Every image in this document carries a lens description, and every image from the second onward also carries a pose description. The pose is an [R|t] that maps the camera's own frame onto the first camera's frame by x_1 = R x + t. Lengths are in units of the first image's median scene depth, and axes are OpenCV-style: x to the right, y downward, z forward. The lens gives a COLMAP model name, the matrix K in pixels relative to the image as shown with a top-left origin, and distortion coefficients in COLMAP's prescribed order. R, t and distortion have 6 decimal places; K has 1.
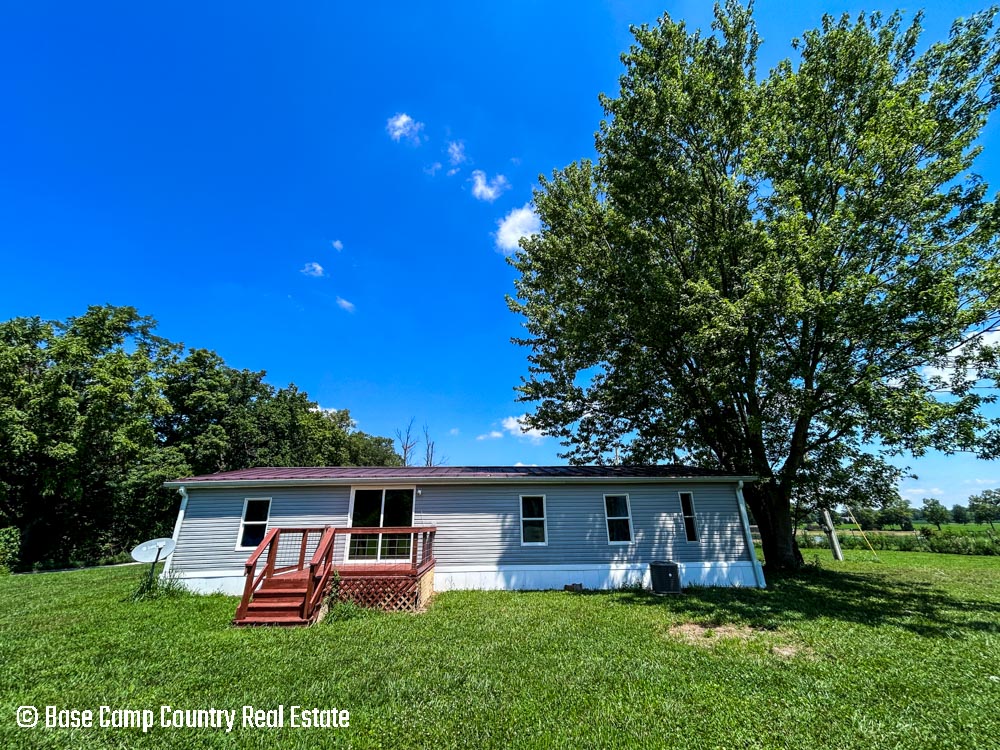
lens RADIAL K [[403.9, 0, 500.0], [0, 403.9, 375.0], [0, 0, 1]] dist [-0.001634, 0.000379]
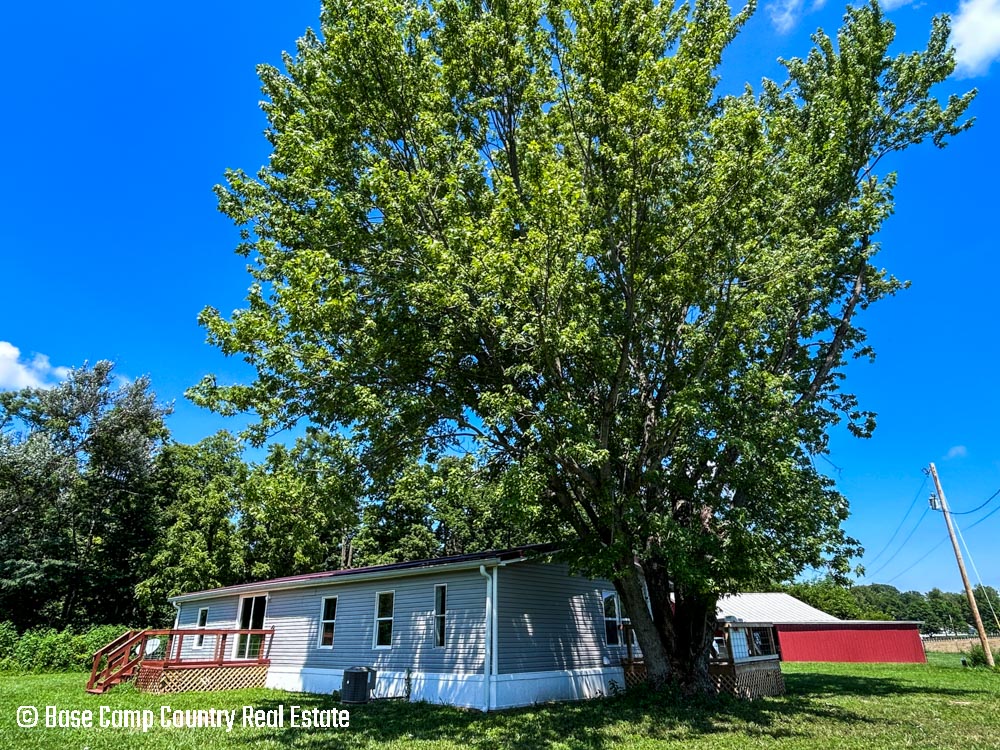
lens RADIAL K [[624.6, 0, 500.0], [0, 624.6, 375.0], [0, 0, 1]] dist [-0.000749, -0.000001]
pose [[0.700034, -0.273756, -0.659553, 1.542526], [0.250641, 0.959034, -0.132035, 0.089840], [0.668679, -0.072883, 0.739970, 0.206626]]
